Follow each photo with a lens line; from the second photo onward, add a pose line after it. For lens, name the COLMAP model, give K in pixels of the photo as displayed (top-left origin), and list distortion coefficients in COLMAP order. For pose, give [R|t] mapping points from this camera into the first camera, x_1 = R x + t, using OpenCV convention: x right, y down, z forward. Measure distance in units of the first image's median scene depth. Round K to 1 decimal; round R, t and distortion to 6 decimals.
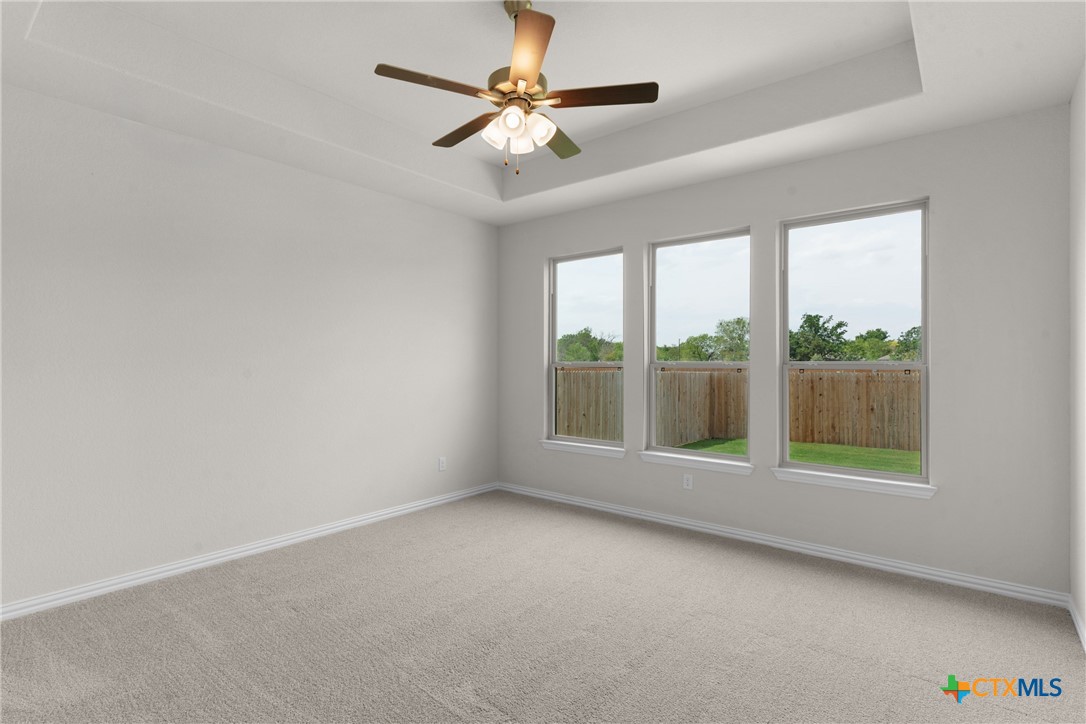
lens RADIAL K [[531.7, 0, 541.4], [0, 531.7, 364.4], [0, 0, 1]] dist [-0.003120, 0.001580]
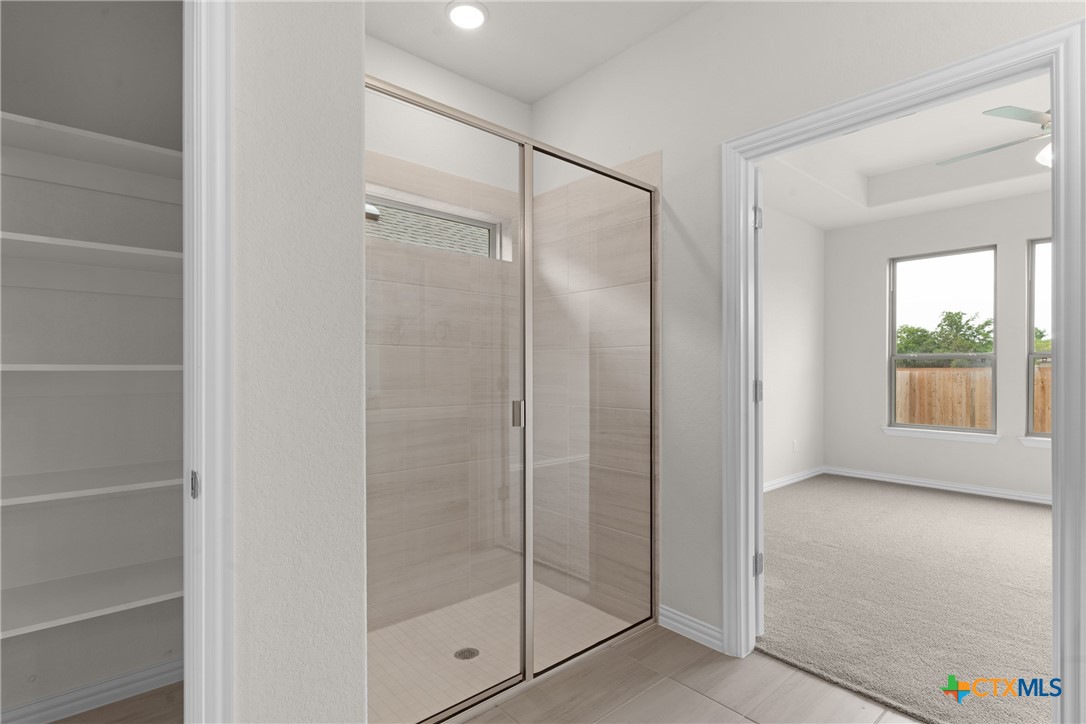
lens RADIAL K [[531.7, 0, 544.1], [0, 531.7, 366.6], [0, 0, 1]] dist [-0.003120, 0.001580]
pose [[0.983779, -0.003950, -0.179340, -0.160469], [0.003244, 0.999986, -0.004230, 0.007344], [0.179354, 0.003580, 0.983778, -0.061832]]
